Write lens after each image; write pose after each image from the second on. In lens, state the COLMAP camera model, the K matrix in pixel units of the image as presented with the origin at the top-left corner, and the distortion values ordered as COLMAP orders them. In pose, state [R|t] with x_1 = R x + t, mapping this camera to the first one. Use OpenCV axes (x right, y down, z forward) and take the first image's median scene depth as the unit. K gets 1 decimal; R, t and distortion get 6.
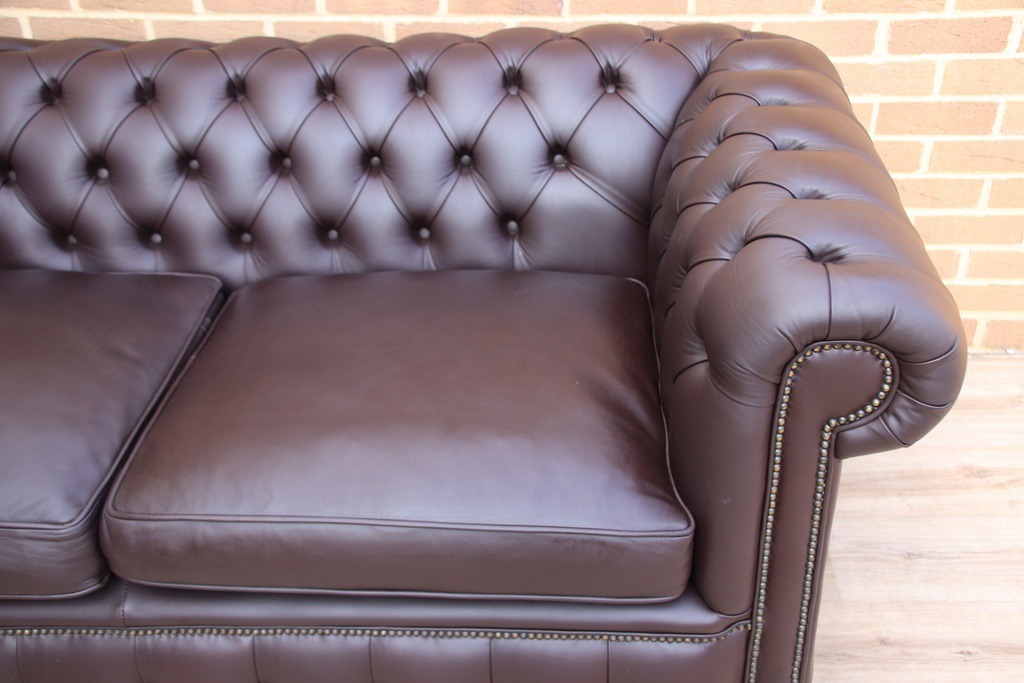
lens RADIAL K [[1142.4, 0, 512.0], [0, 1142.4, 341.5], [0, 0, 1]] dist [-0.030681, 0.333705]
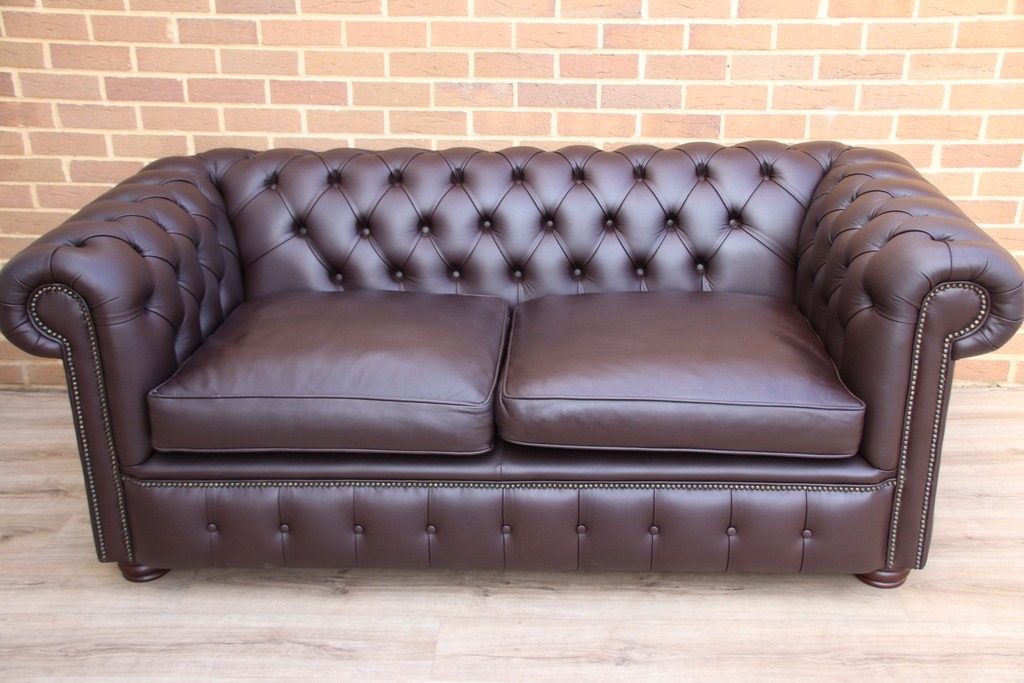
lens RADIAL K [[1142.4, 0, 512.0], [0, 1142.4, 341.5], [0, 0, 1]] dist [-0.030681, 0.333705]
pose [[0.999850, 0.013787, 0.010443, -0.283230], [-0.011806, 0.985288, -0.170494, 0.273635], [-0.012640, 0.170345, 0.985303, -0.488635]]
